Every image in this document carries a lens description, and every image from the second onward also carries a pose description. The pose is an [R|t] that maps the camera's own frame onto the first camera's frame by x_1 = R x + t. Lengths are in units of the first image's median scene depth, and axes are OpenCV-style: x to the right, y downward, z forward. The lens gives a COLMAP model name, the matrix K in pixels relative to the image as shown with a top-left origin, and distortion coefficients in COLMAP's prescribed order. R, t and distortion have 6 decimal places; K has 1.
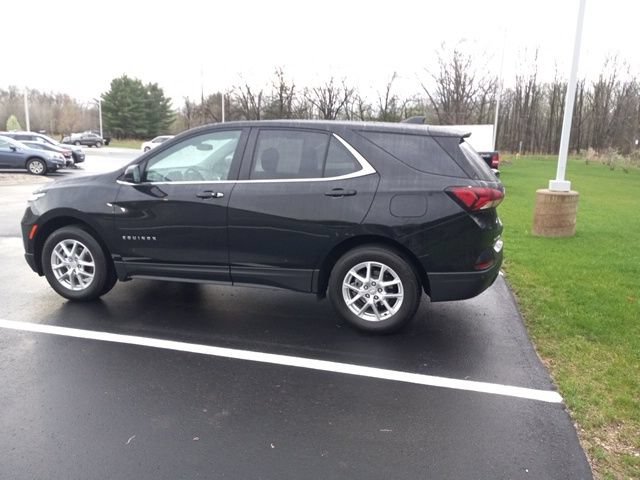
lens RADIAL K [[506.8, 0, 318.4], [0, 506.8, 236.1], [0, 0, 1]] dist [0.027713, -0.015862]
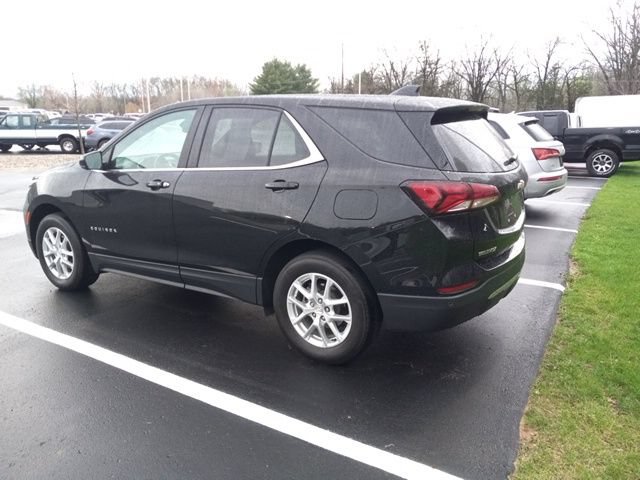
lens RADIAL K [[506.8, 0, 318.9], [0, 506.8, 237.2], [0, 0, 1]] dist [0.027713, -0.015862]
pose [[0.959432, 0.042735, -0.278681, 0.300973], [-0.030692, 0.998403, 0.047435, -0.040064], [0.280263, -0.036957, 0.959212, 0.223342]]
